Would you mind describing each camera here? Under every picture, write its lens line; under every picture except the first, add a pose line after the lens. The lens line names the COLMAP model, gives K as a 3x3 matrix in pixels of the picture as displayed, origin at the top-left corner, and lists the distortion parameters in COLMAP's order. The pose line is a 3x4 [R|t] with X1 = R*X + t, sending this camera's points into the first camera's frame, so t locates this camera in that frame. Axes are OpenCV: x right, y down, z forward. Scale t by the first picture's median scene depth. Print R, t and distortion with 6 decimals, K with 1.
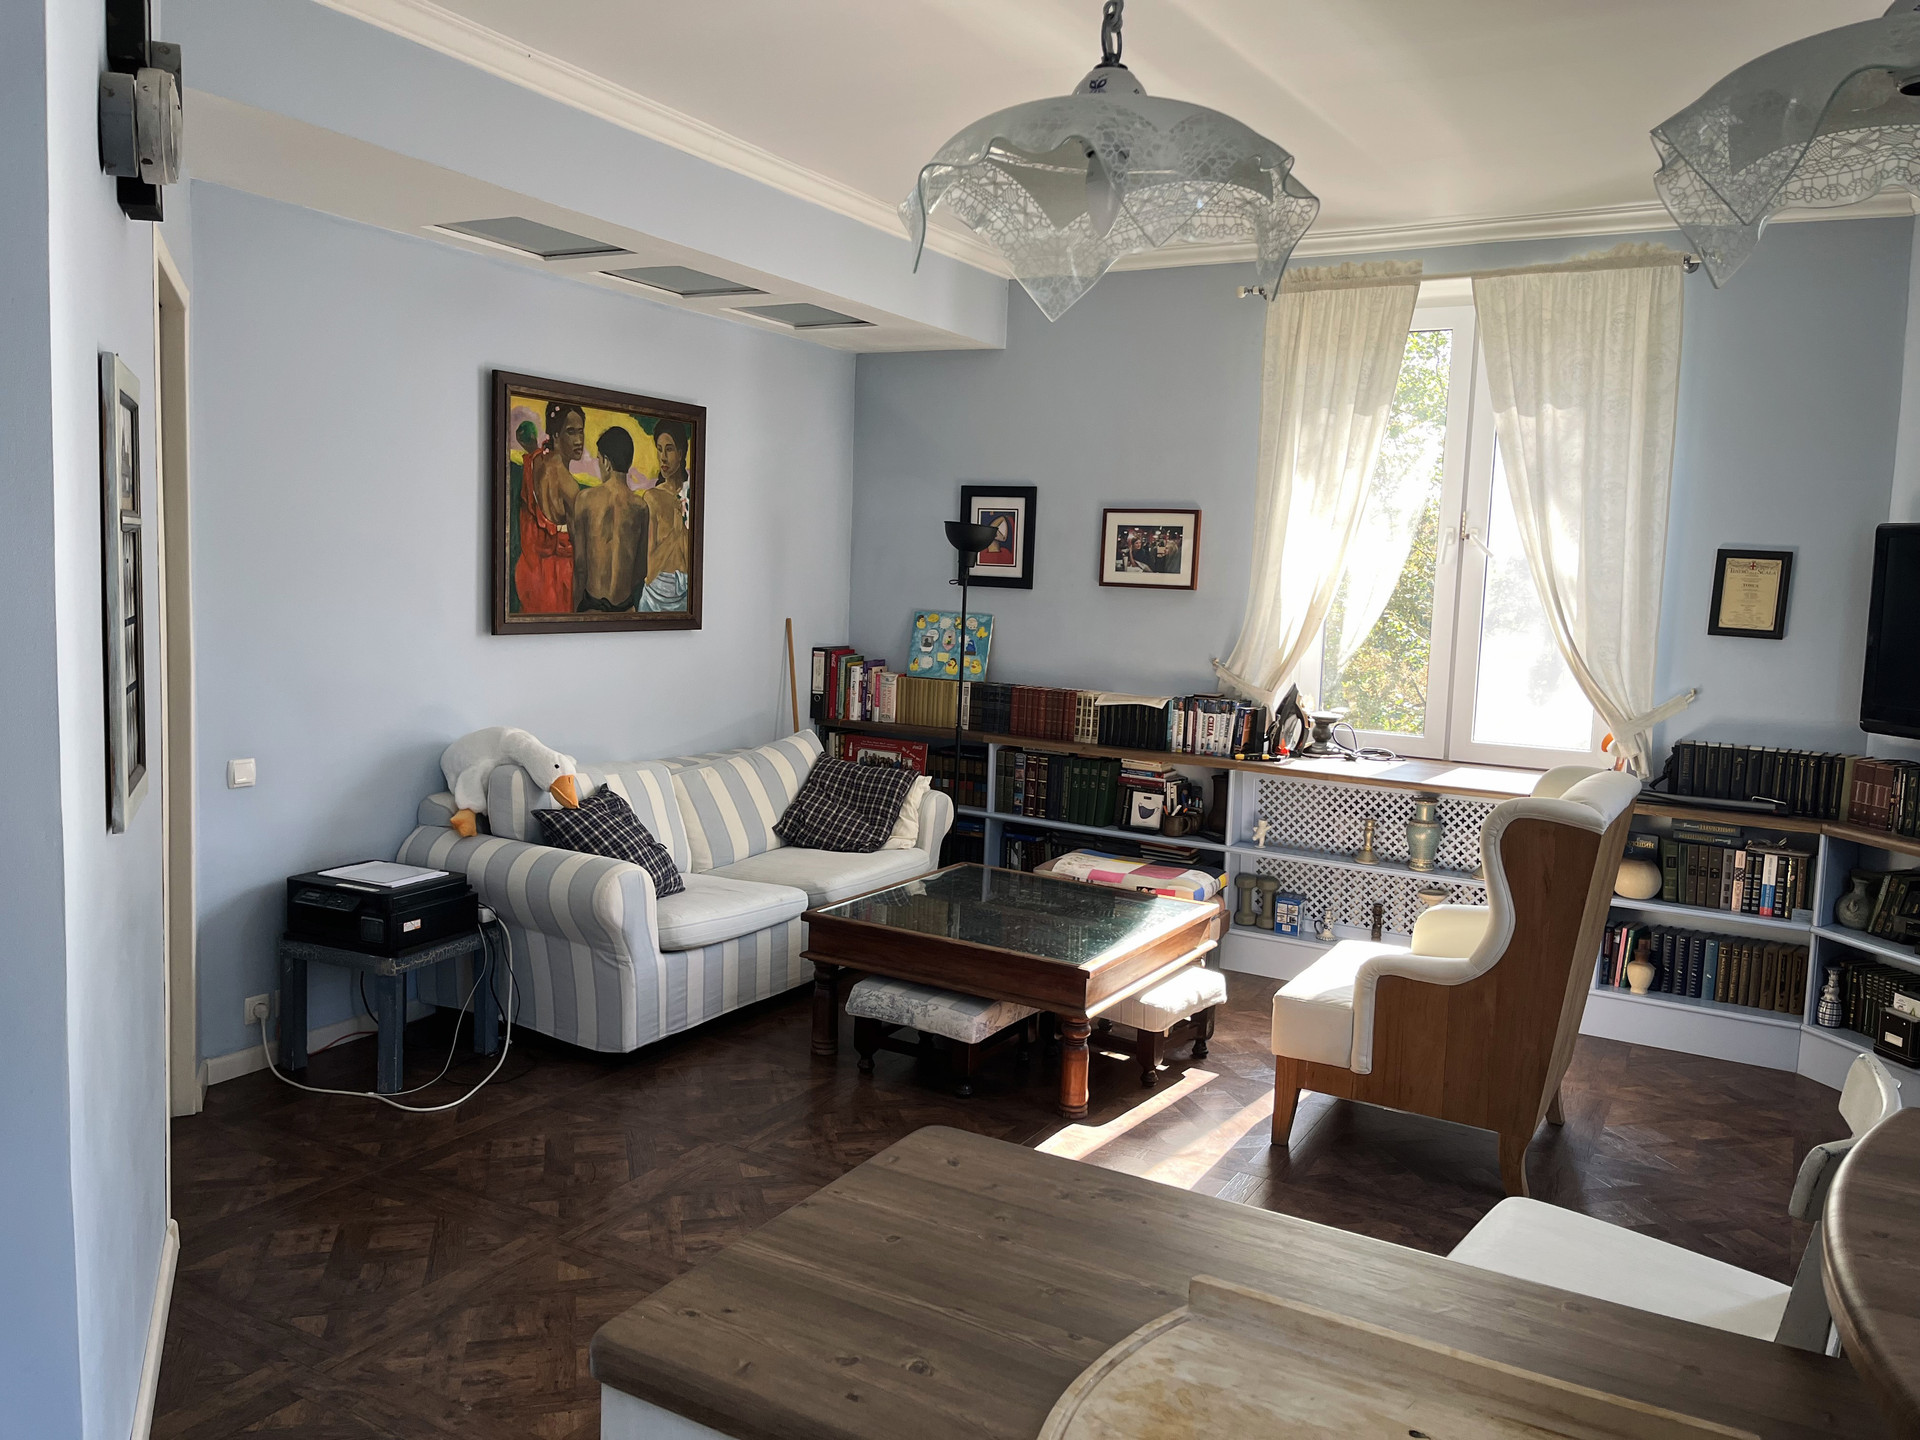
lens RADIAL K [[1436.3, 0, 959.2], [0, 1436.3, 709.0], [0, 0, 1]] dist [0.091416, -0.133313]
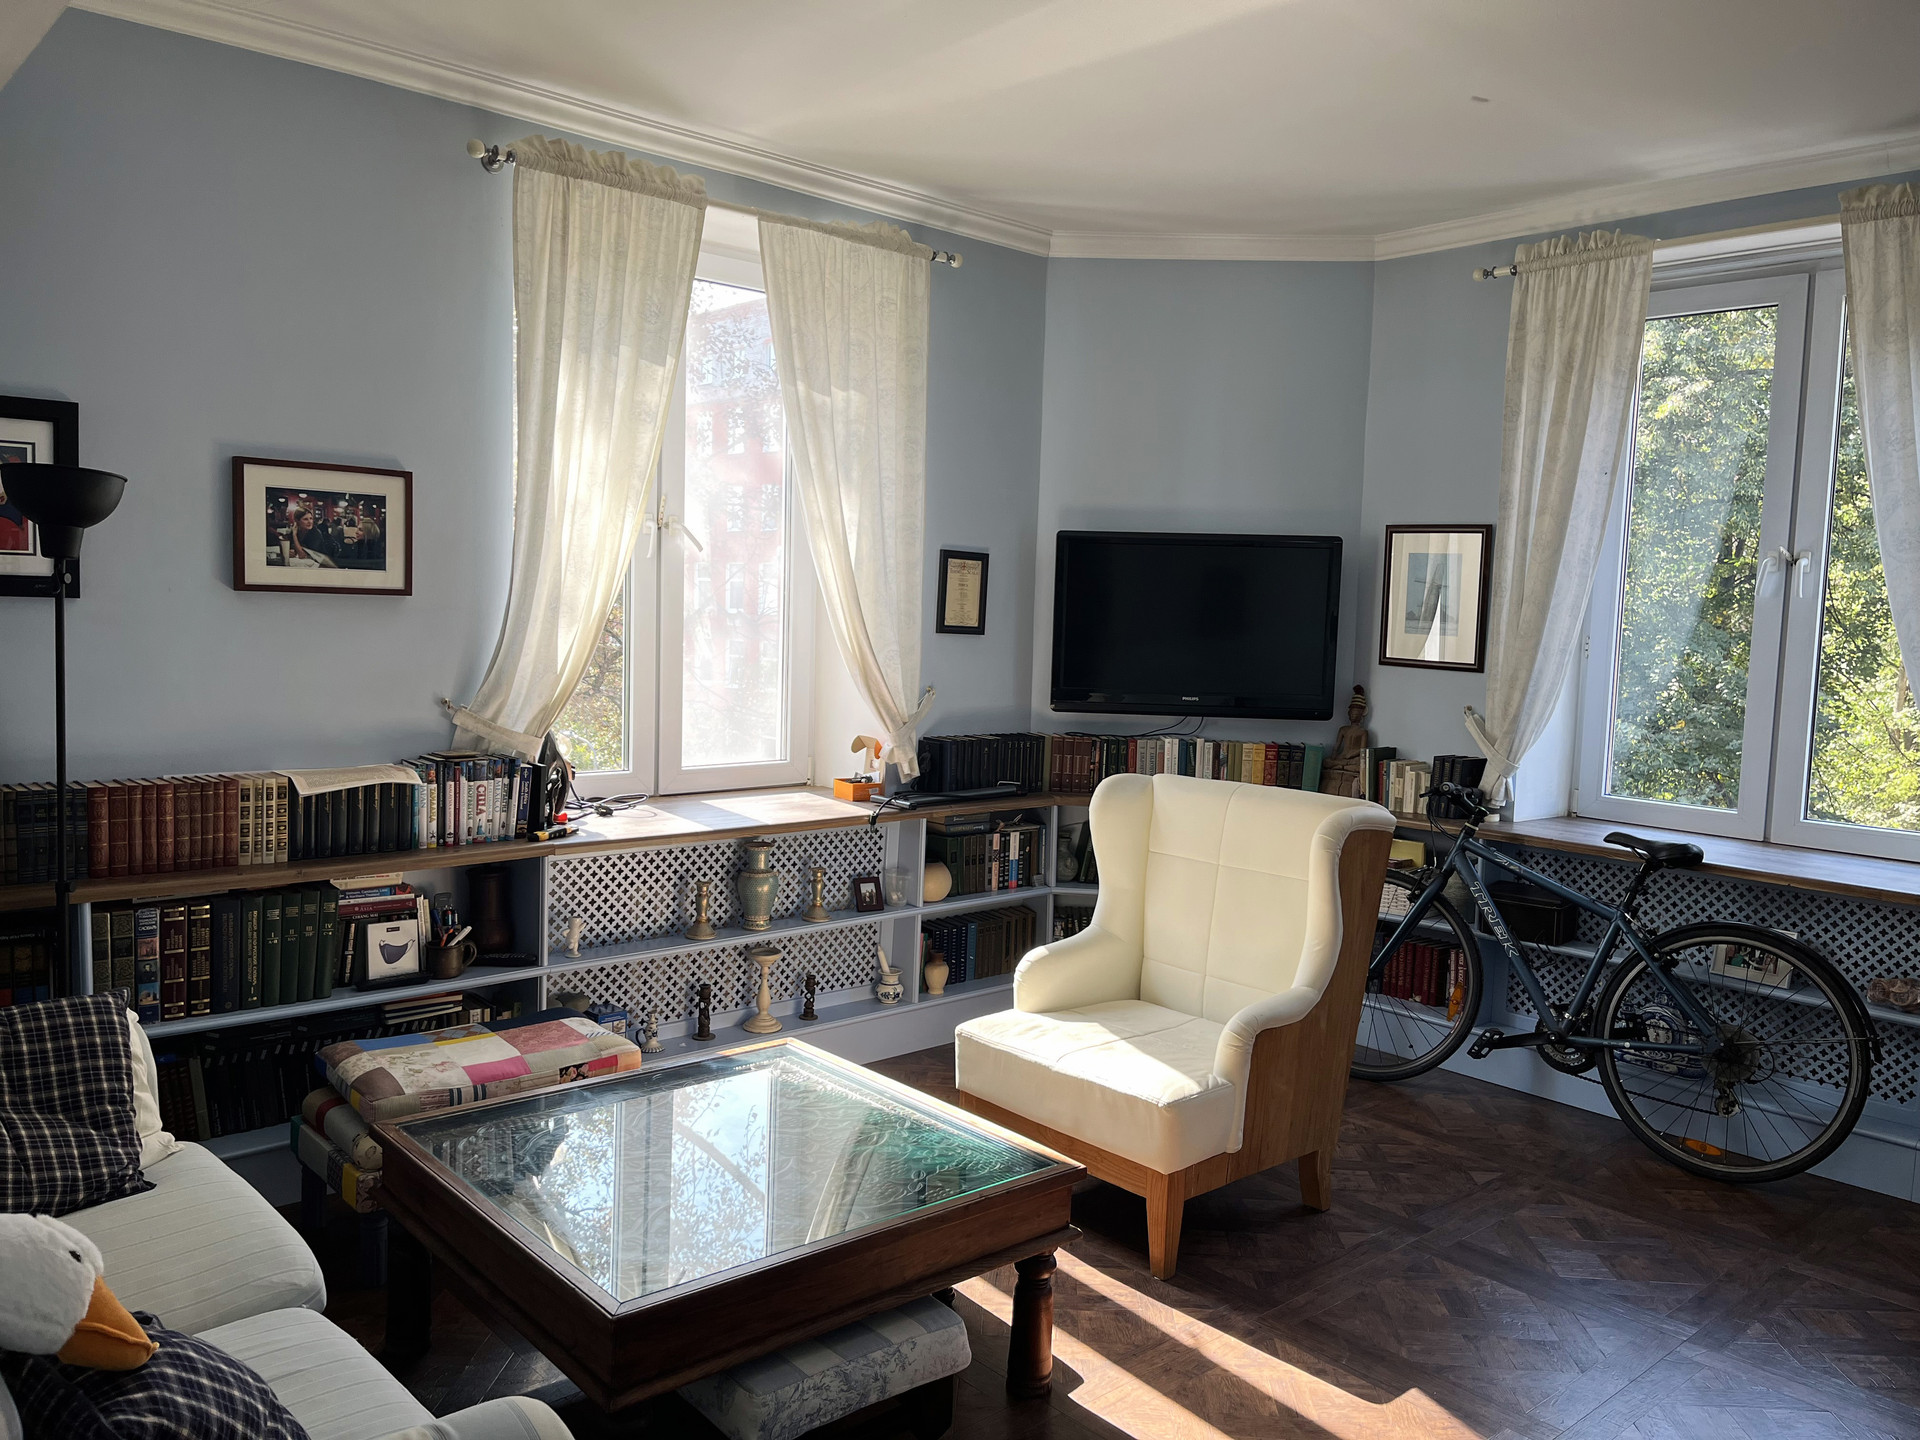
lens RADIAL K [[1459.3, 0, 961.1], [0, 1459.3, 725.0], [0, 0, 1]] dist [0.099366, -0.132485]
pose [[0.314261, -0.110320, 0.942905, -0.410029], [0.074246, 0.993039, 0.091440, -0.070805], [-0.946429, 0.041271, 0.320264, 0.585526]]
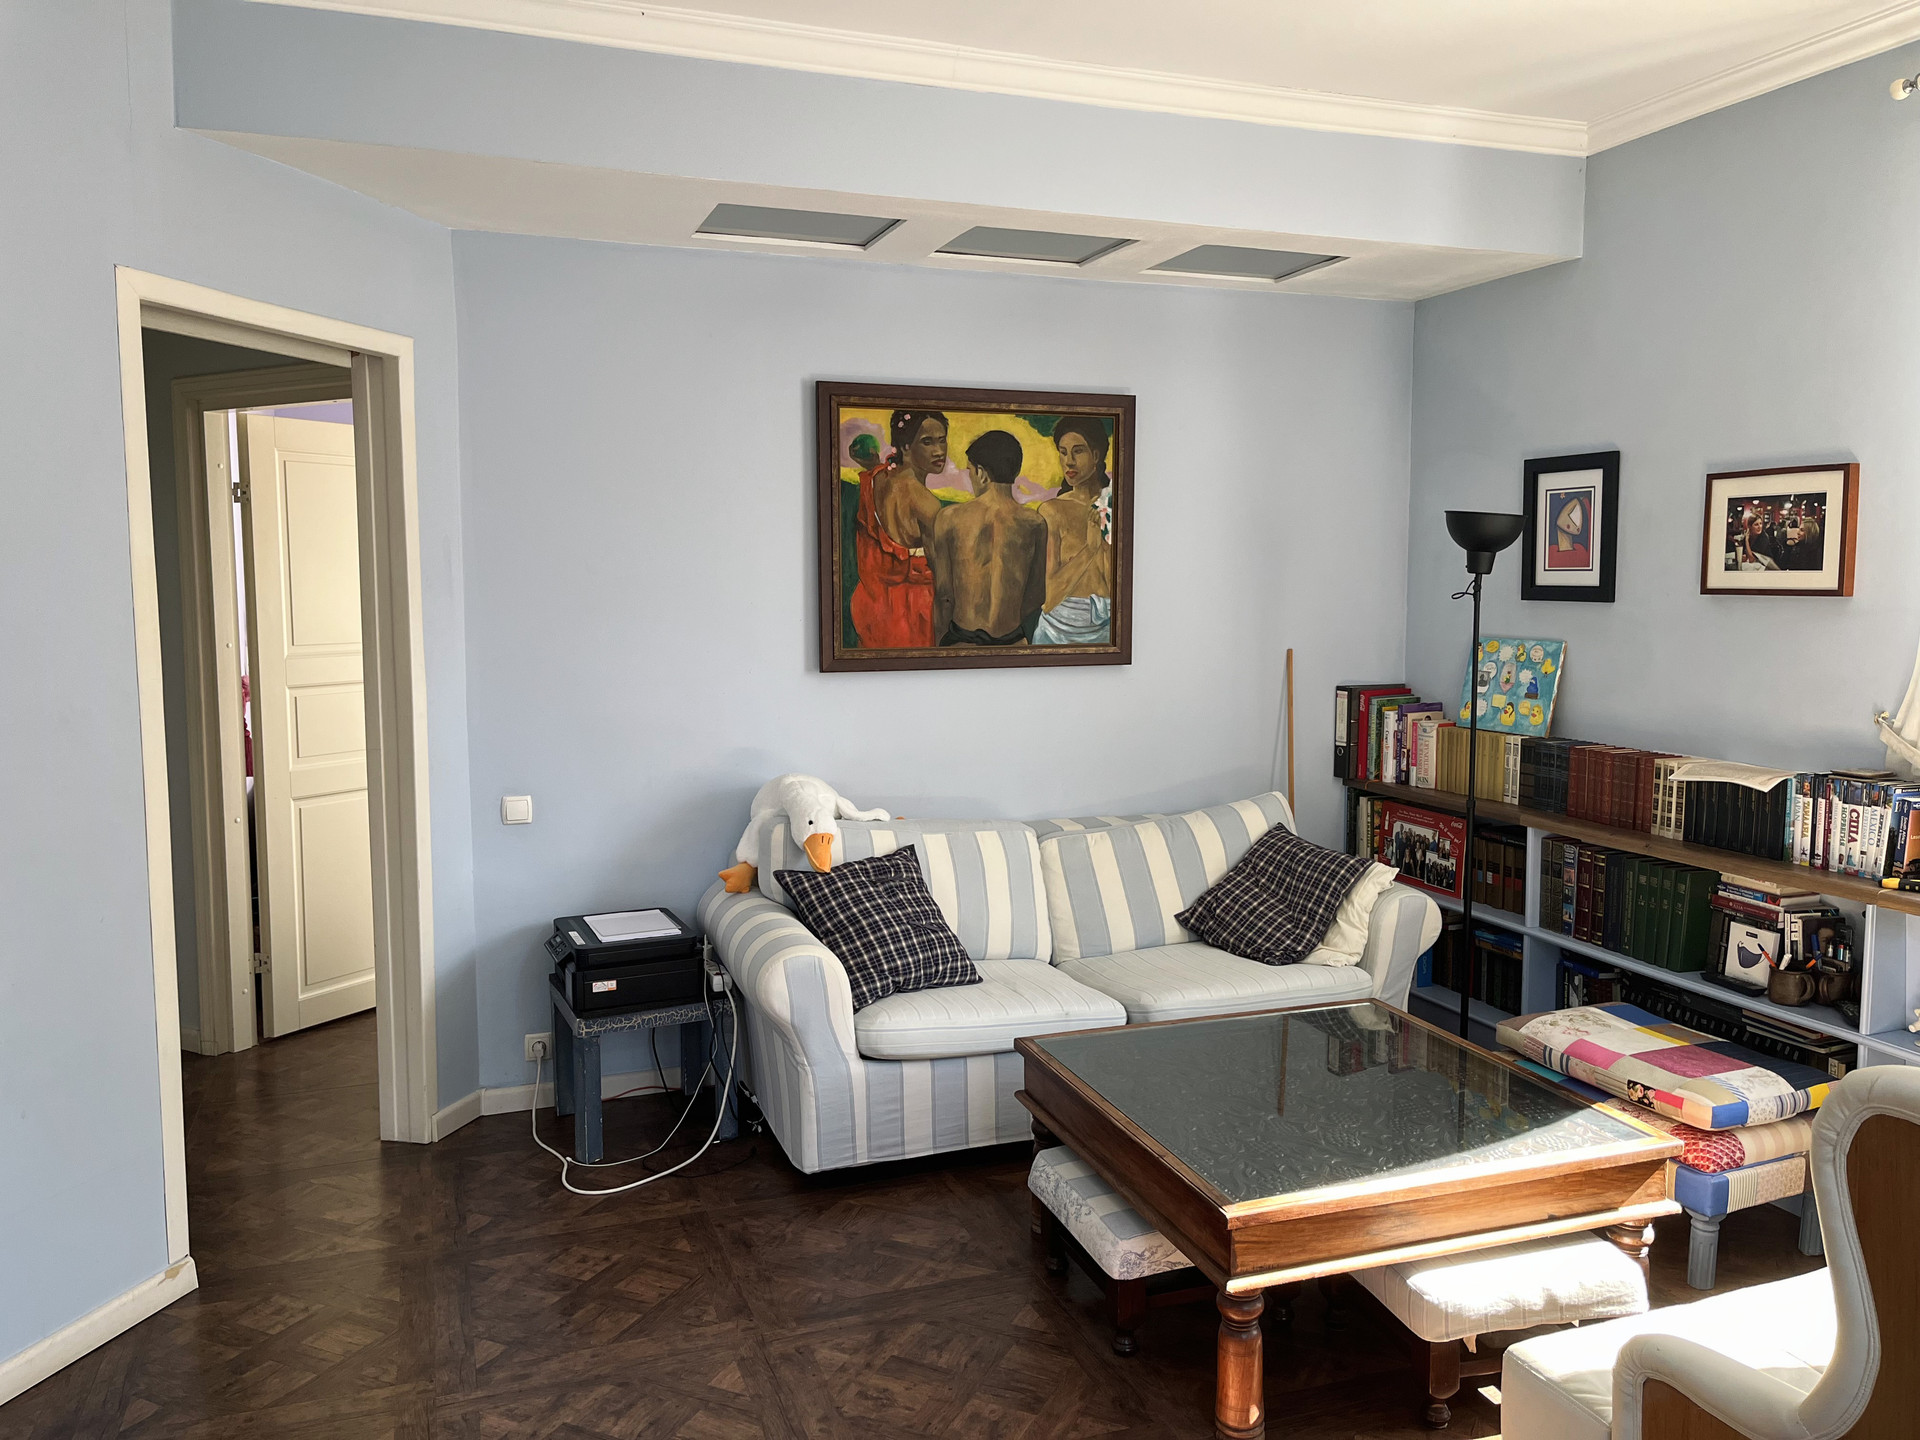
lens RADIAL K [[1436.3, 0, 959.2], [0, 1436.3, 709.0], [0, 0, 1]] dist [0.091416, -0.133313]
pose [[0.766628, 0.017940, -0.641841, 0.285042], [-0.031444, 0.999459, -0.009623, -0.019389], [0.641321, 0.027559, 0.766778, 0.315091]]
